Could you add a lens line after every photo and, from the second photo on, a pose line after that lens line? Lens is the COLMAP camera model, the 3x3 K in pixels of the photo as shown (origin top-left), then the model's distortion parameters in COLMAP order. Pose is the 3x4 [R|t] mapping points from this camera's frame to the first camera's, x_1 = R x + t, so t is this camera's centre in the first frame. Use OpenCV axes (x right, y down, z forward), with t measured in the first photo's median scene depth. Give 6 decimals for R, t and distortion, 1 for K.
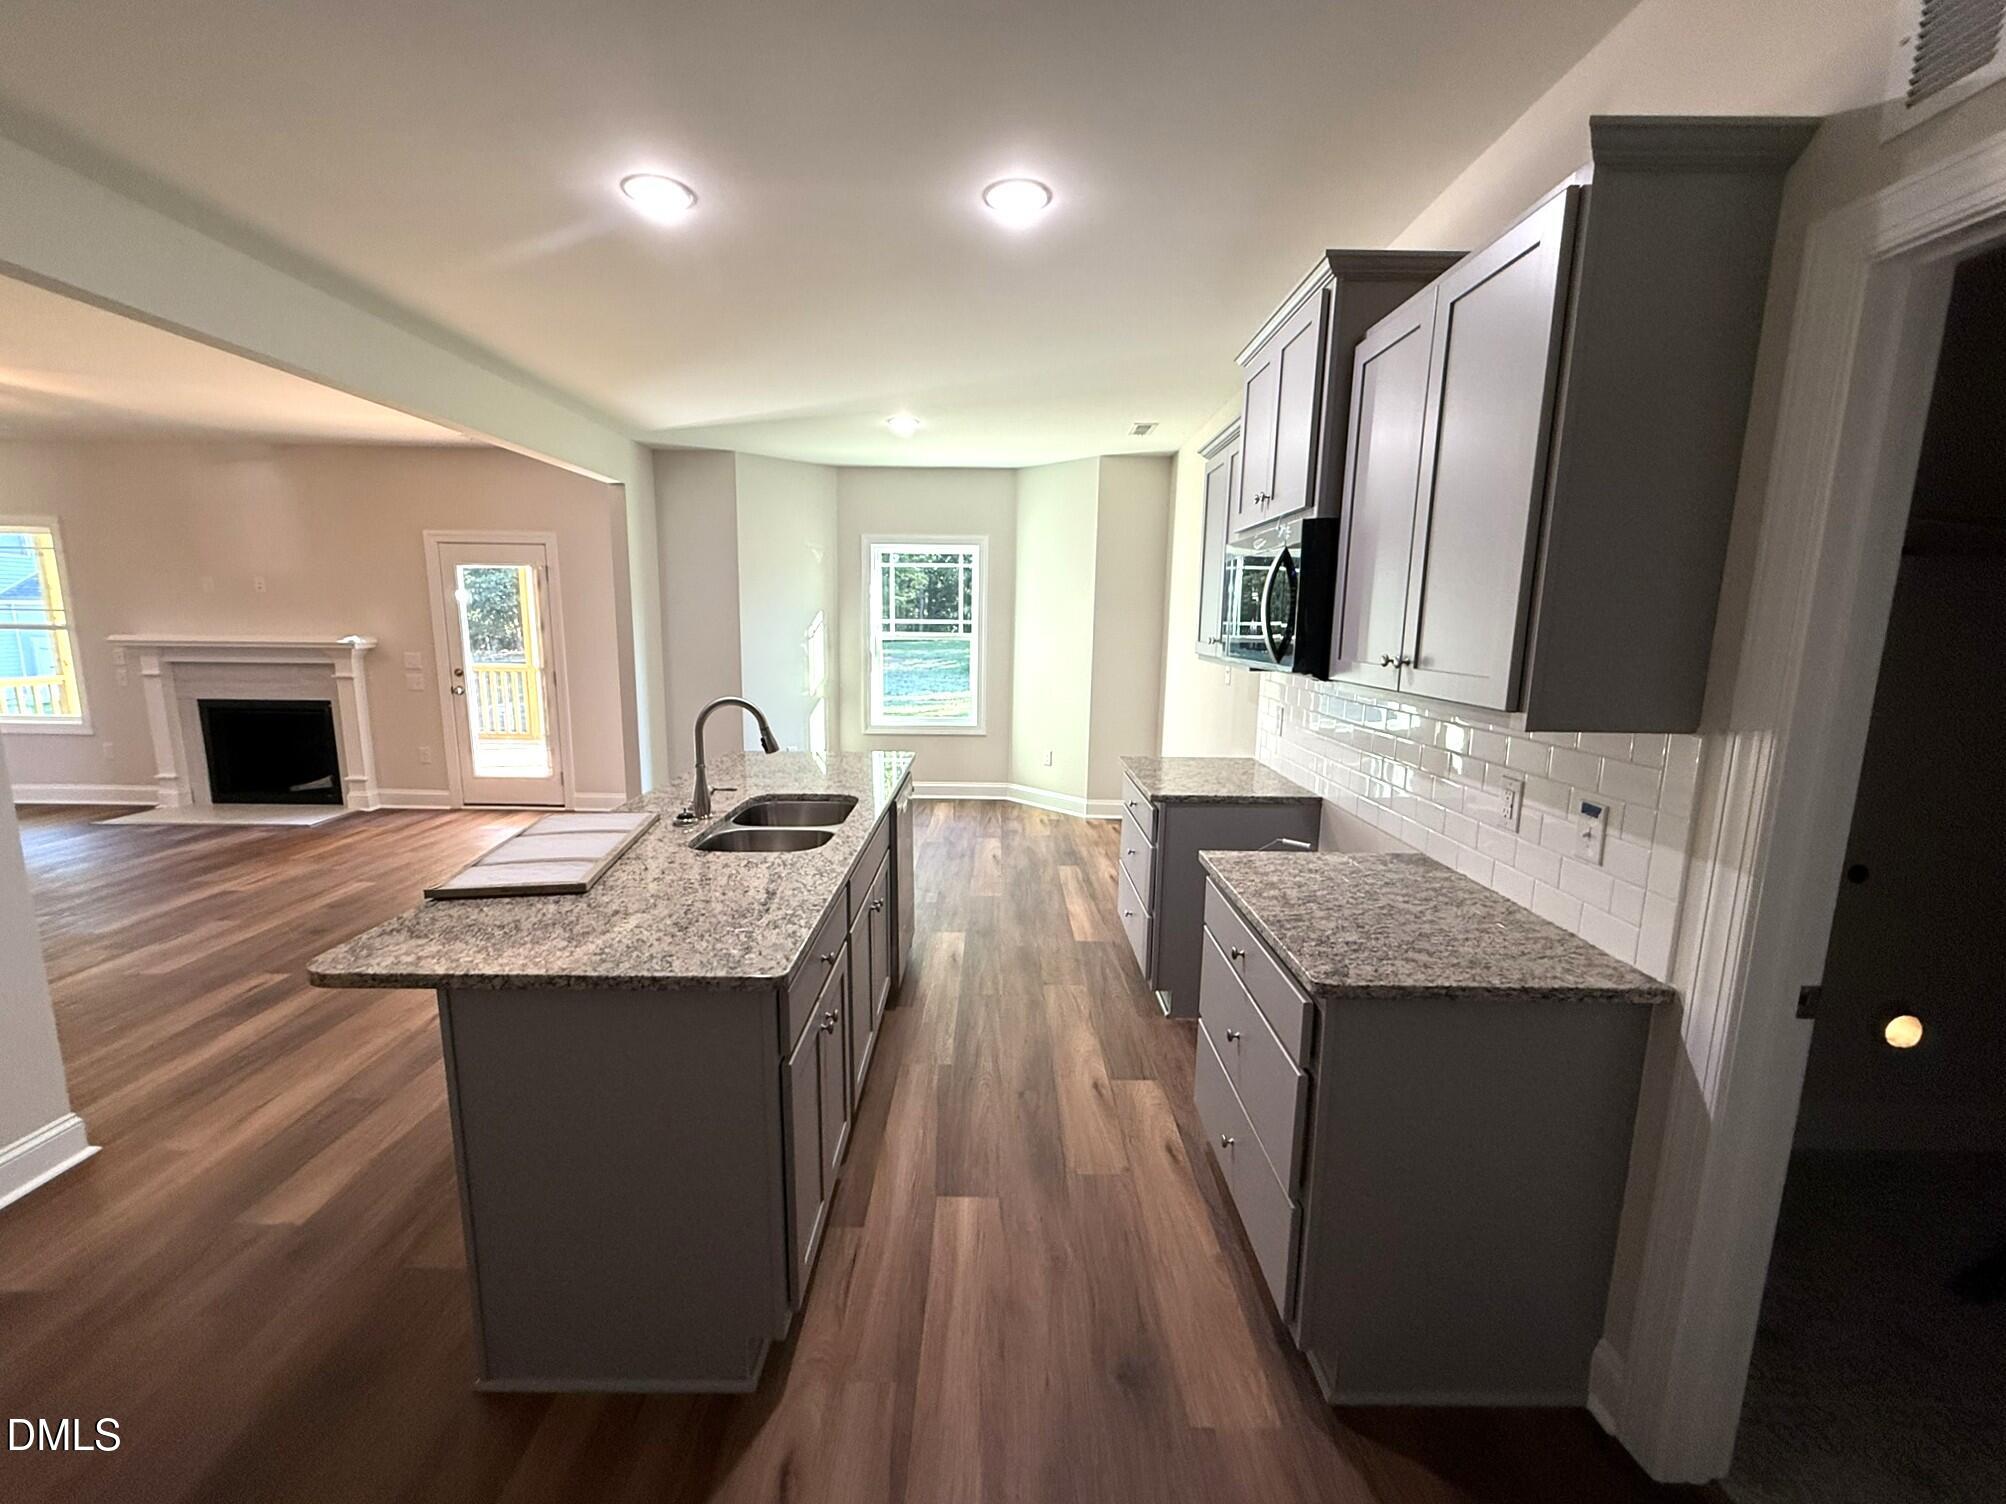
lens RADIAL K [[806.6, 0, 989.6], [0, 806.6, 754.9], [0, 0, 1]] dist [0.000095, 0.000376]
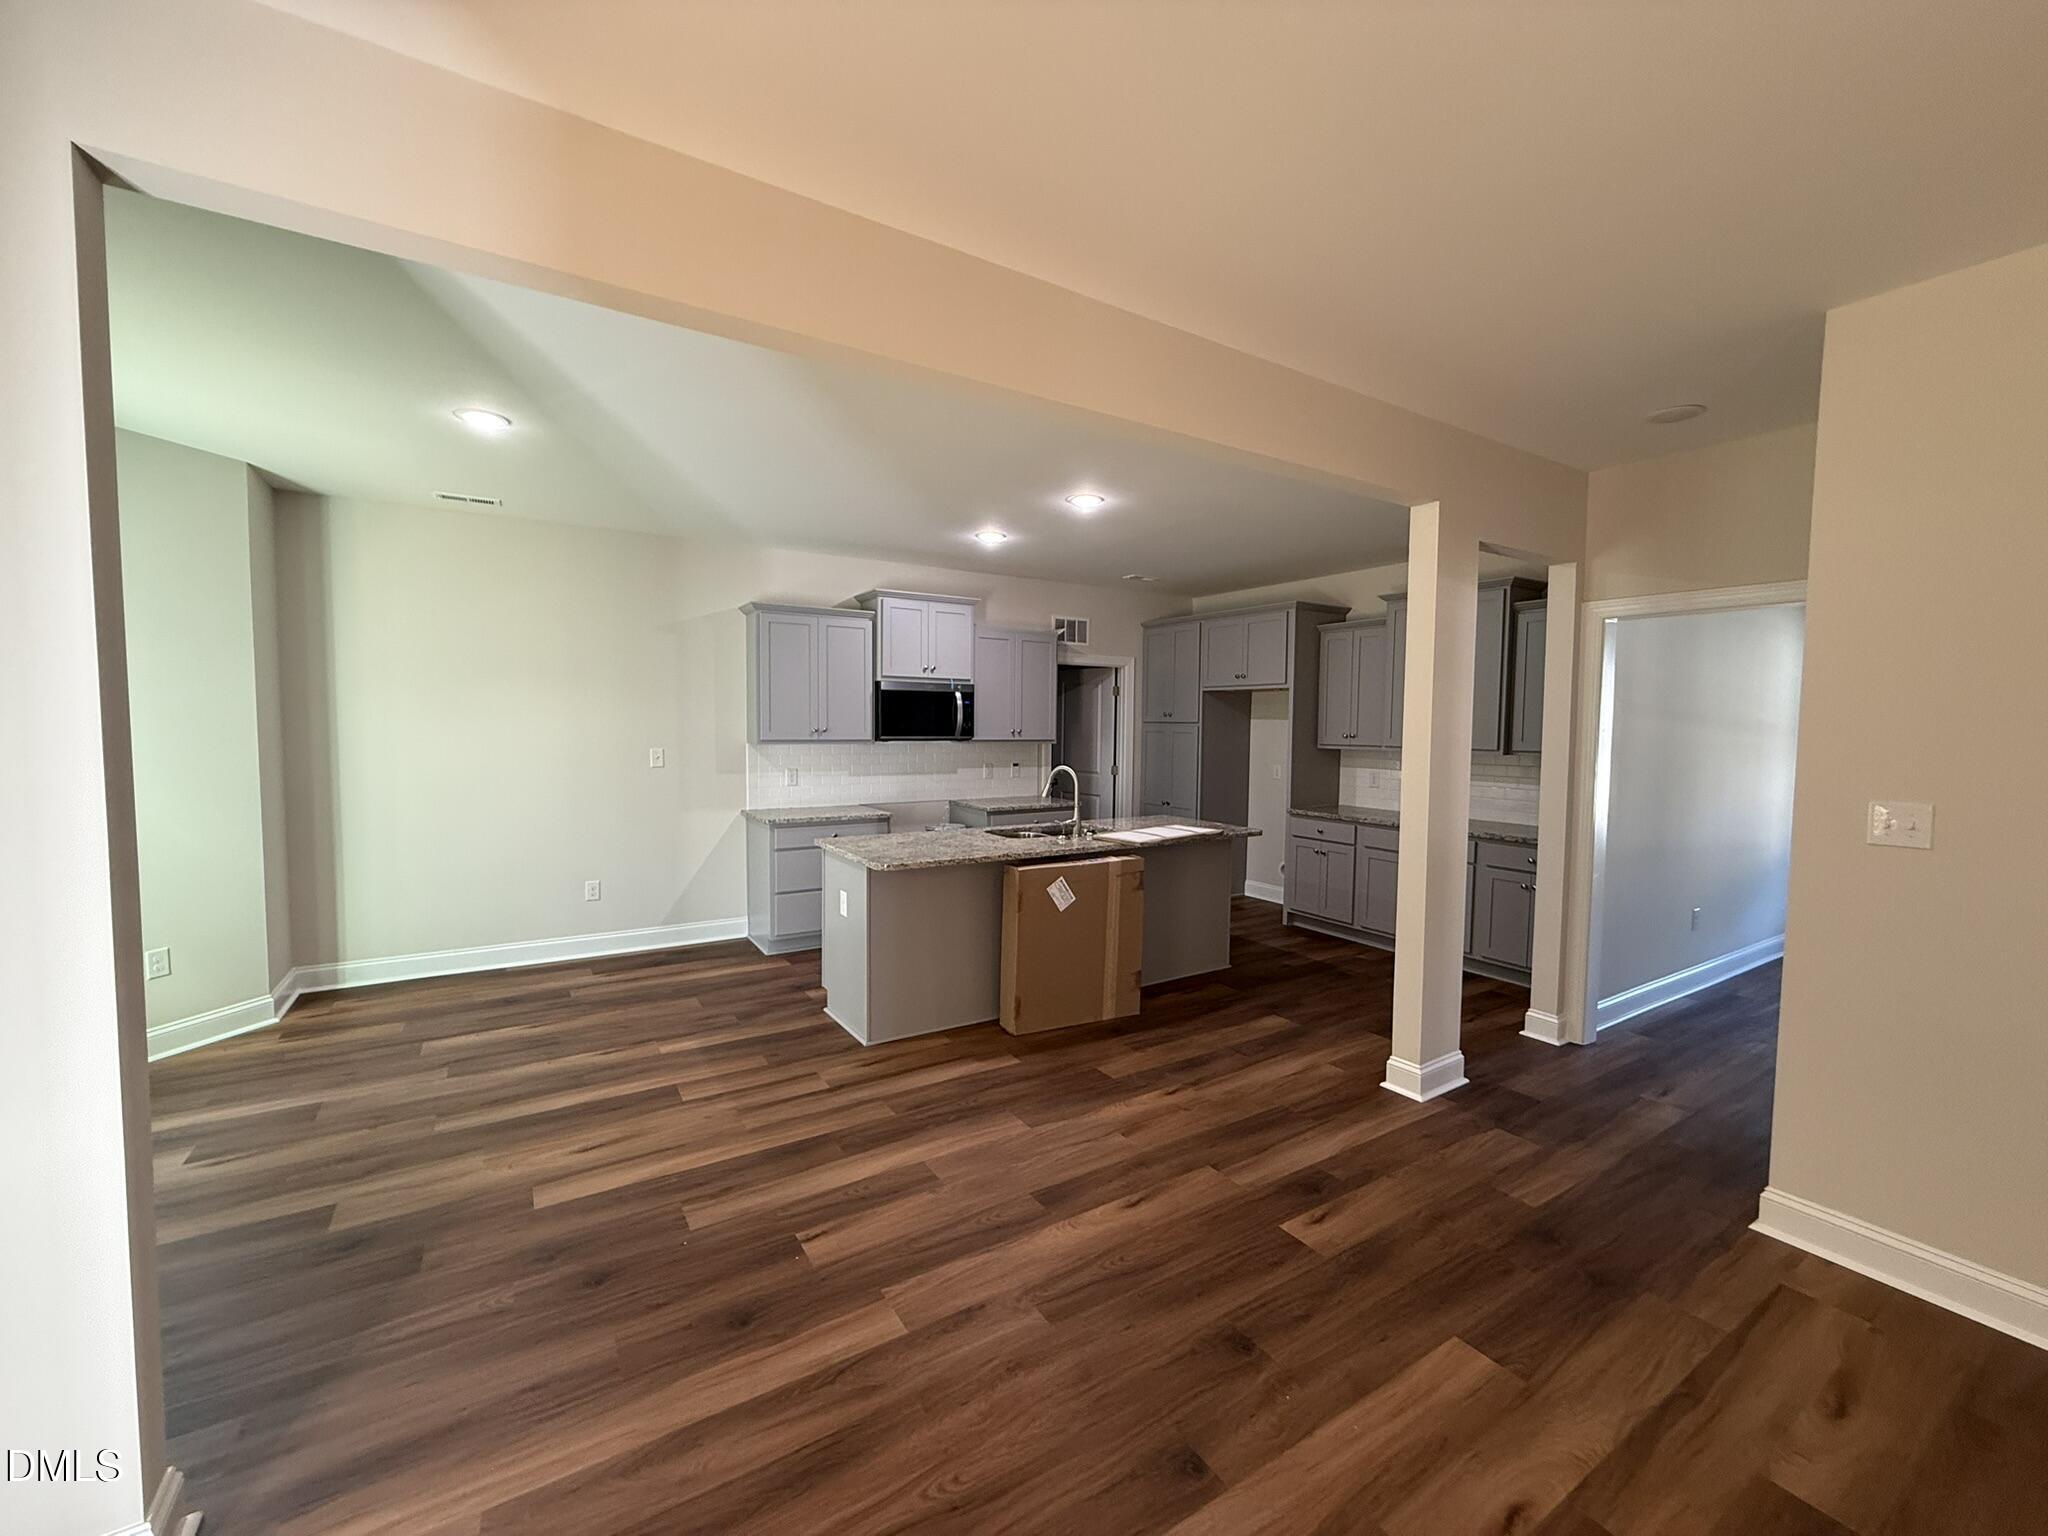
lens RADIAL K [[823.5, 0, 1041.2], [0, 823.5, 777.4], [0, 0, 1]] dist [0.000095, 0.000376]
pose [[-0.555136, -0.076601, 0.828224, -0.725587], [0.118474, 0.978315, 0.169893, -0.145731], [-0.823278, 0.192437, -0.534023, 0.816134]]
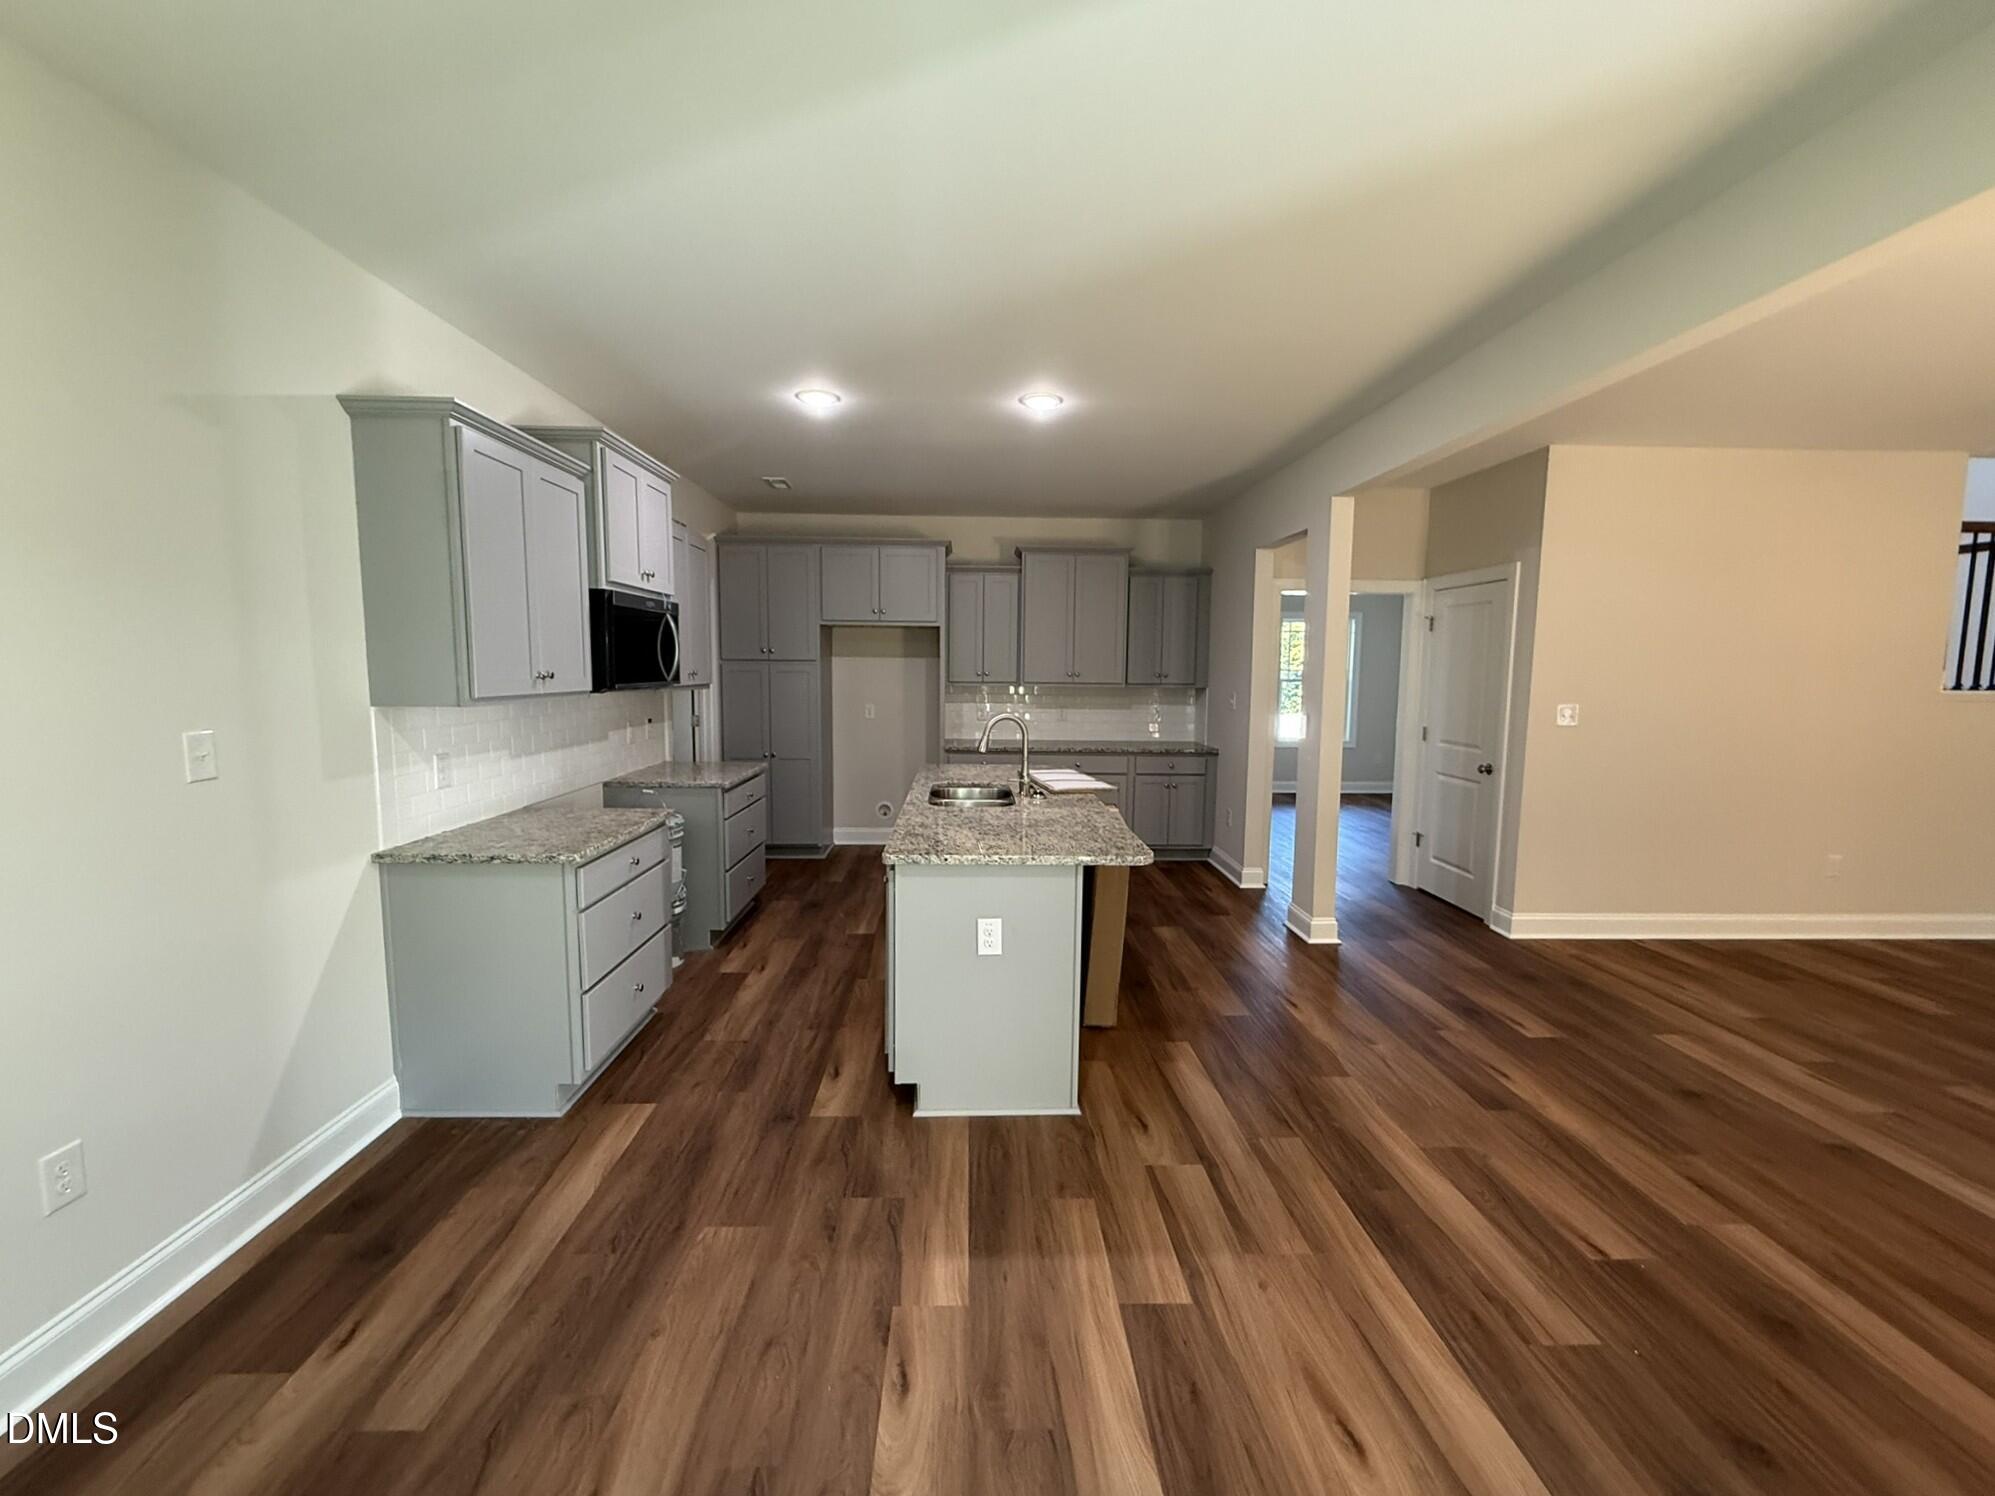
lens RADIAL K [[802.2, 0, 1008.7], [0, 802.2, 745.6], [0, 0, 1]] dist [0.000095, 0.000376]
pose [[-0.998478, -0.021800, -0.050660, -0.100446], [-0.034192, 0.965415, 0.258467, -0.162502], [0.043273, 0.259806, -0.964691, 0.996343]]
